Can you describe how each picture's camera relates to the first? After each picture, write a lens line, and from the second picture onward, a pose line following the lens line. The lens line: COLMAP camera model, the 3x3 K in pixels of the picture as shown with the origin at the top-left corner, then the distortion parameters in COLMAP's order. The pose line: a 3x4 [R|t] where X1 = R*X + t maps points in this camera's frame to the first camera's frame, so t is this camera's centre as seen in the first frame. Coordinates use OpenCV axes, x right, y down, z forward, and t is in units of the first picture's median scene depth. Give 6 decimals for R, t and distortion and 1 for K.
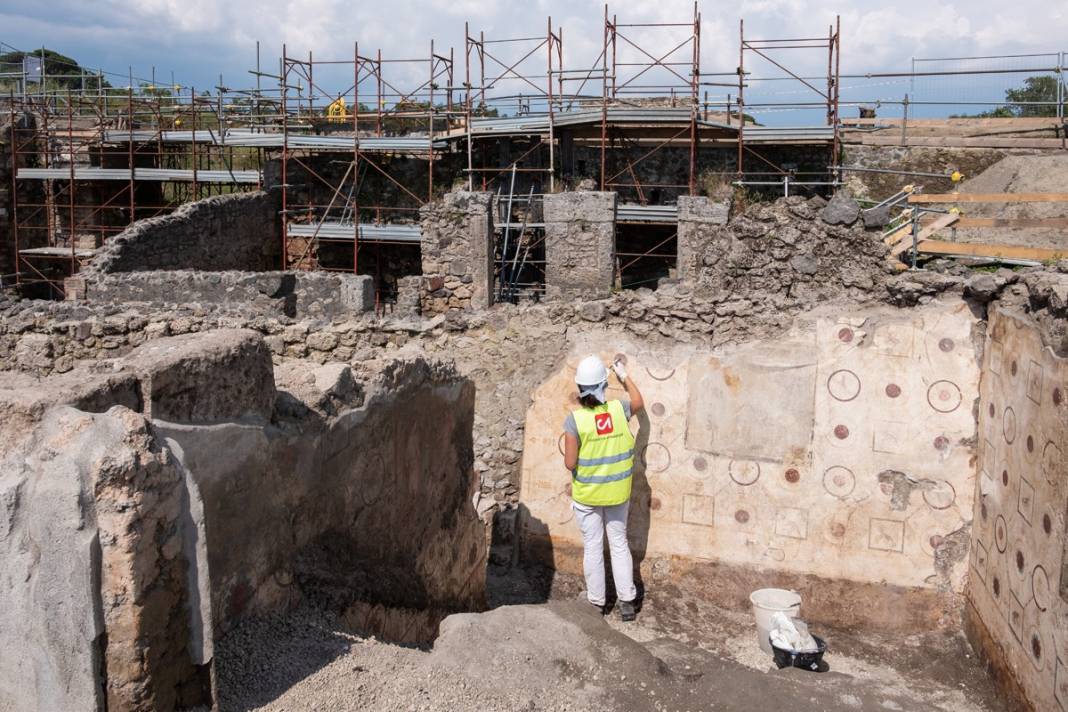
lens RADIAL K [[780.8, 0, 584.8], [0, 780.8, 198.2], [0, 0, 1]] dist [-0.022941, -0.000075]
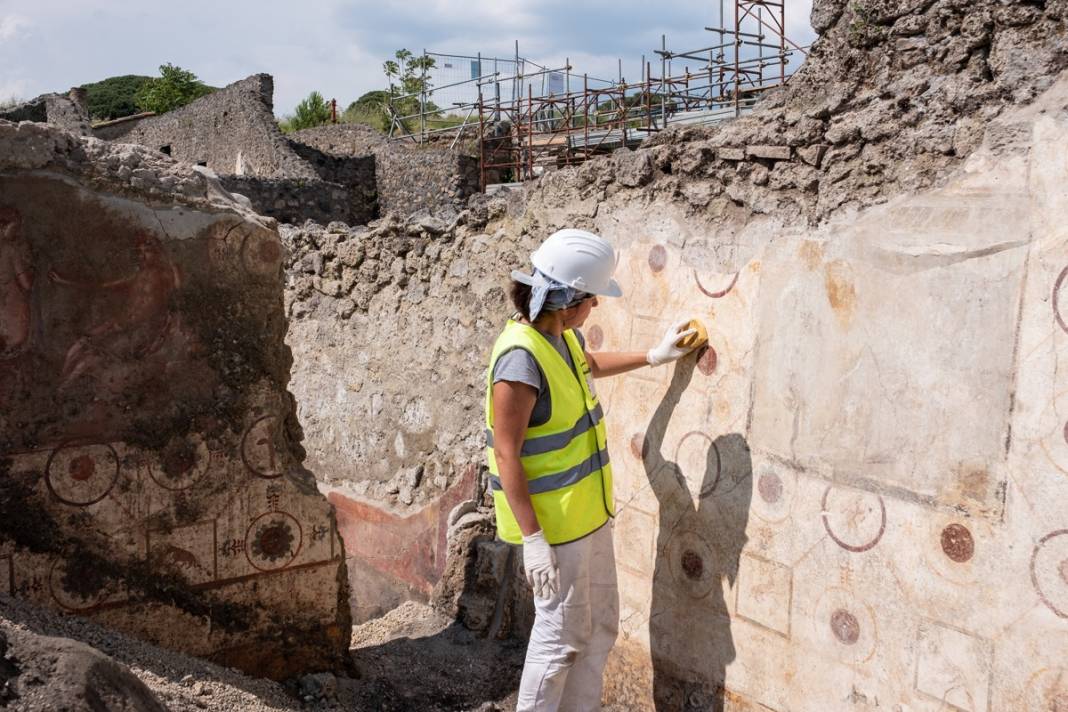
lens RADIAL K [[1105.8, 0, 491.2], [0, 1105.8, 277.0], [0, 0, 1]] dist [-0.039296, 0.050676]
pose [[0.718650, 0.011091, -0.695283, 0.410114], [-0.012436, 0.999918, 0.003096, 0.200244], [0.695260, 0.006422, 0.718729, 0.401831]]
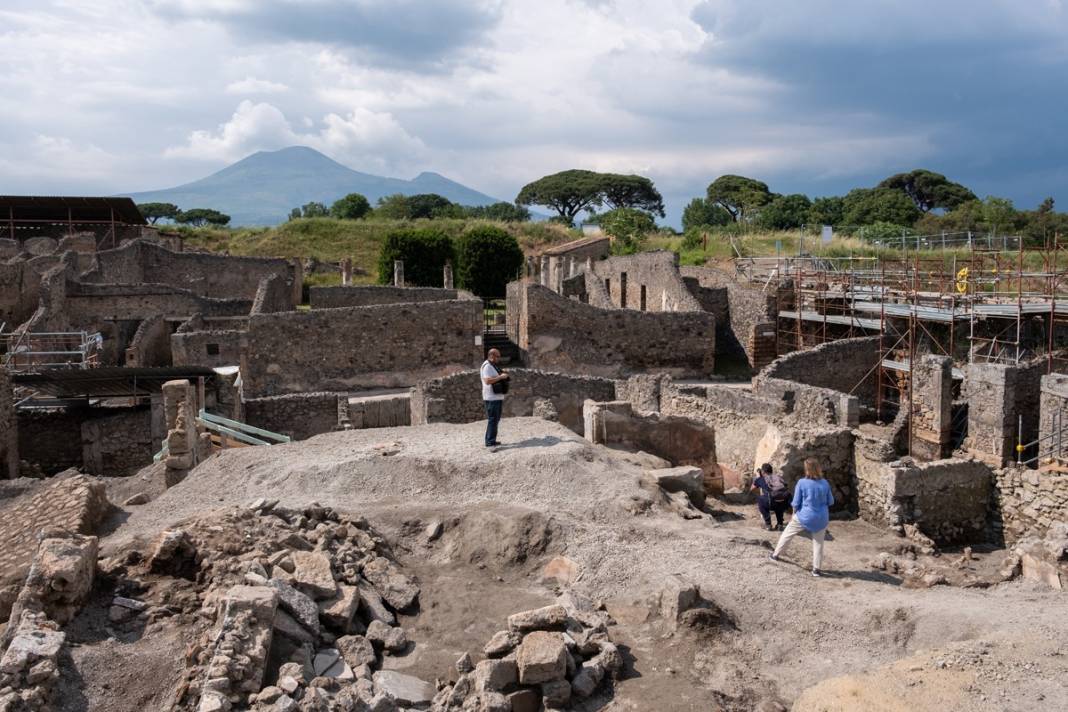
lens RADIAL K [[764.1, 0, 553.2], [0, 764.1, 307.1], [0, 0, 1]] dist [-0.007177, -0.003460]
pose [[0.459175, 0.047891, -0.887054, 2.114388], [-0.020110, 0.998850, 0.043517, -0.383749], [0.888118, -0.002144, 0.459610, -1.072401]]
